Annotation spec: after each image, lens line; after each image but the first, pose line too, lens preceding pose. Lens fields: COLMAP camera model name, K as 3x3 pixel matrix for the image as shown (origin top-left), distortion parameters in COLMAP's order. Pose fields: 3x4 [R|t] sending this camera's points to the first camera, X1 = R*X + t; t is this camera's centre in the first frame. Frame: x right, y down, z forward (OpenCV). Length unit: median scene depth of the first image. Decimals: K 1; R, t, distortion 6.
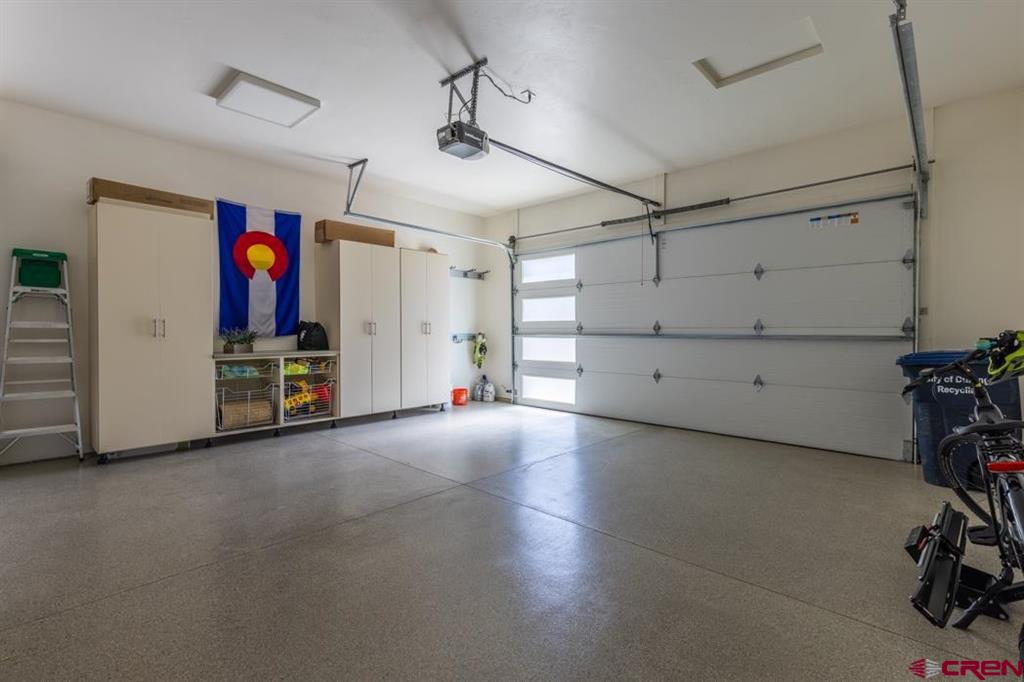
lens RADIAL K [[461.5, 0, 516.4], [0, 461.5, 338.4], [0, 0, 1]] dist [0.011392, 0.000149]
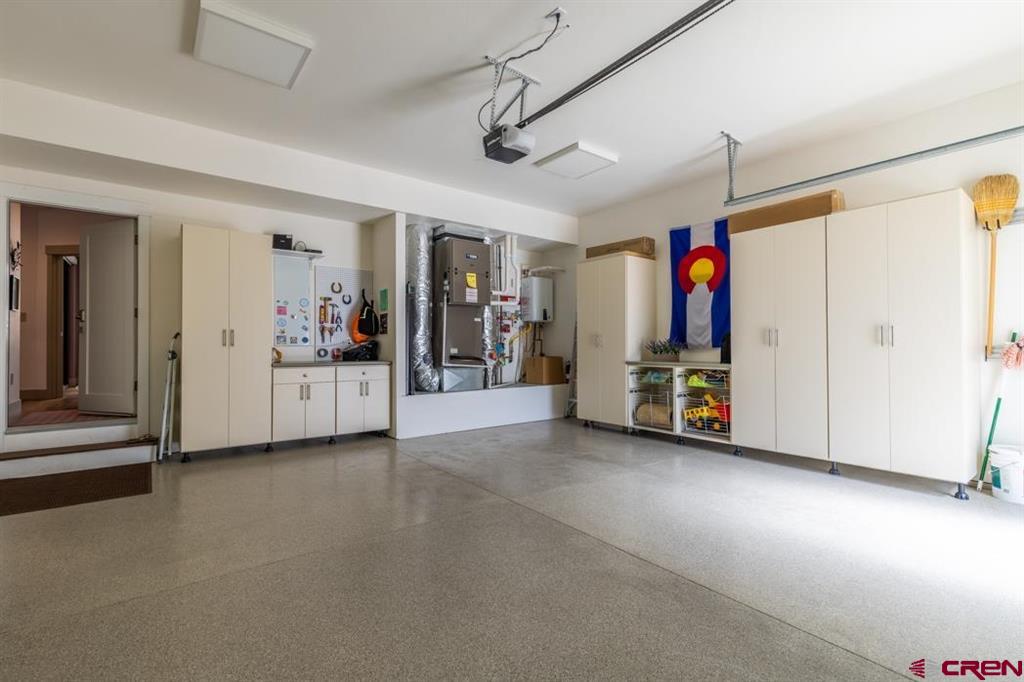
lens RADIAL K [[461.5, 0, 516.4], [0, 461.5, 338.4], [0, 0, 1]] dist [0.011392, 0.000149]
pose [[-0.171691, -0.009223, -0.985108, 0.540542], [-0.003245, 0.999956, -0.008796, -0.013848], [0.985146, 0.001687, -0.171713, 0.774542]]
